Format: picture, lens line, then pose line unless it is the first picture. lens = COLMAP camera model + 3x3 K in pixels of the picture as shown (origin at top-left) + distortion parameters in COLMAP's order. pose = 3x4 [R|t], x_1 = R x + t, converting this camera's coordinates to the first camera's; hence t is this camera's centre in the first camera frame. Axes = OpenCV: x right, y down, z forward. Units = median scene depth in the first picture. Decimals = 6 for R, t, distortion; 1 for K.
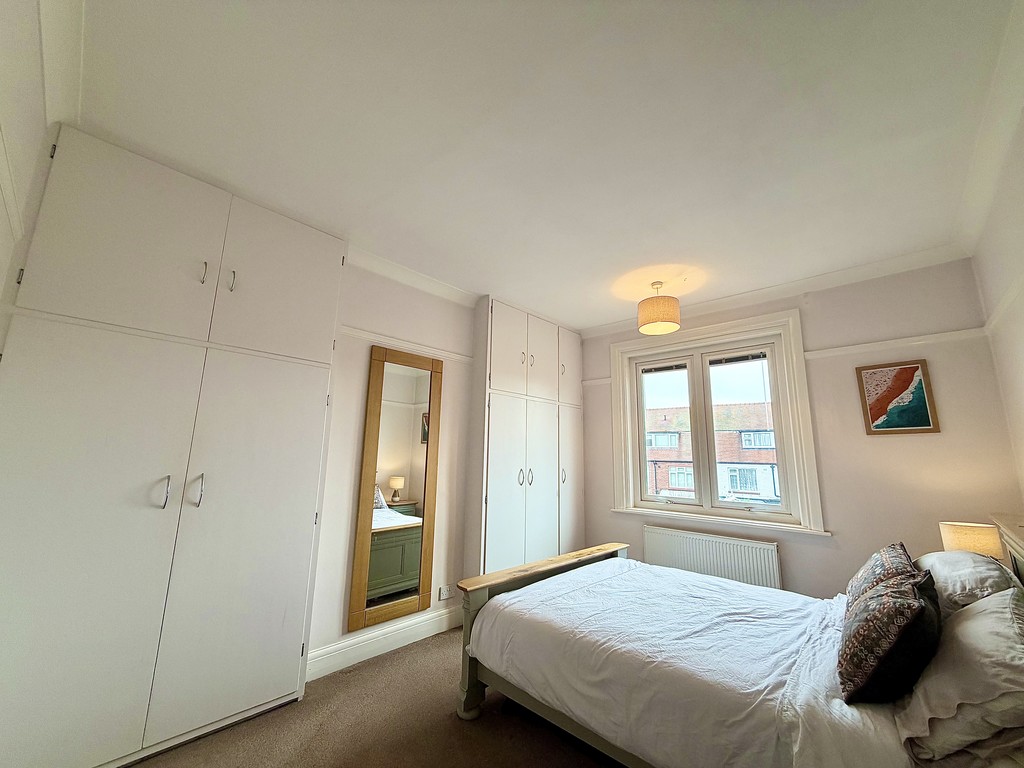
lens RADIAL K [[404.9, 0, 511.7], [0, 404.9, 381.1], [0, 0, 1]] dist [-0.000839, 0.000465]
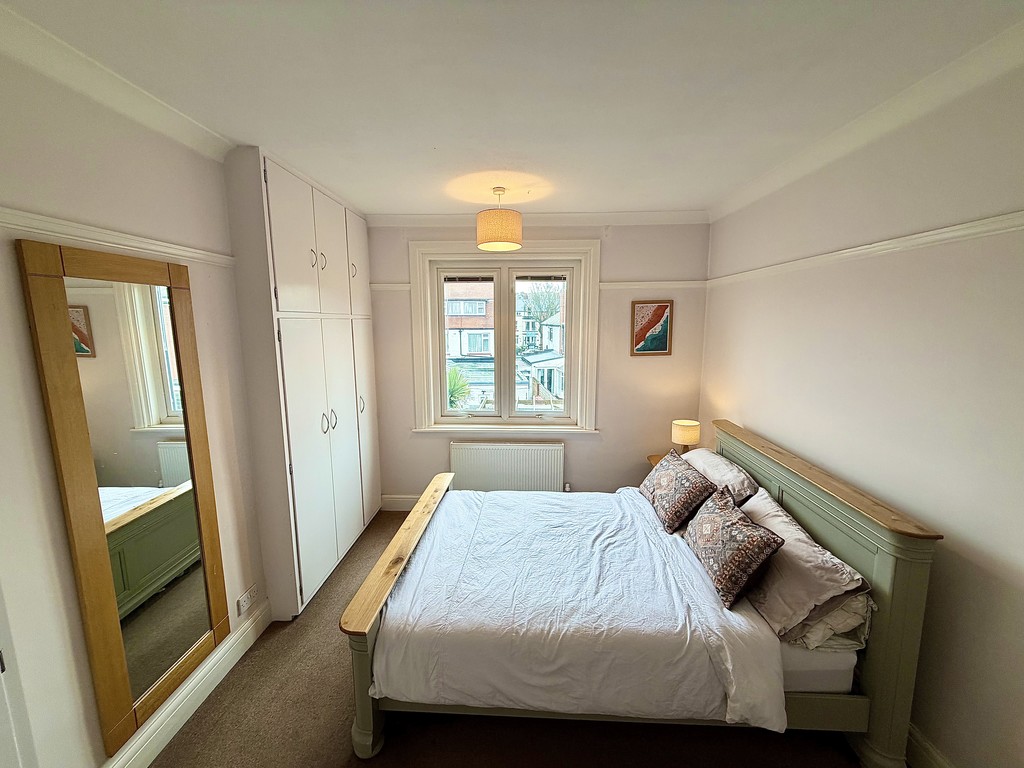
lens RADIAL K [[404.9, 0, 512.6], [0, 404.9, 382.2], [0, 0, 1]] dist [-0.000839, 0.000465]
pose [[0.755505, -0.115861, 0.644816, -0.236121], [-0.105373, 0.949934, 0.294146, -0.123028], [-0.646613, -0.290175, 0.705472, 0.305102]]
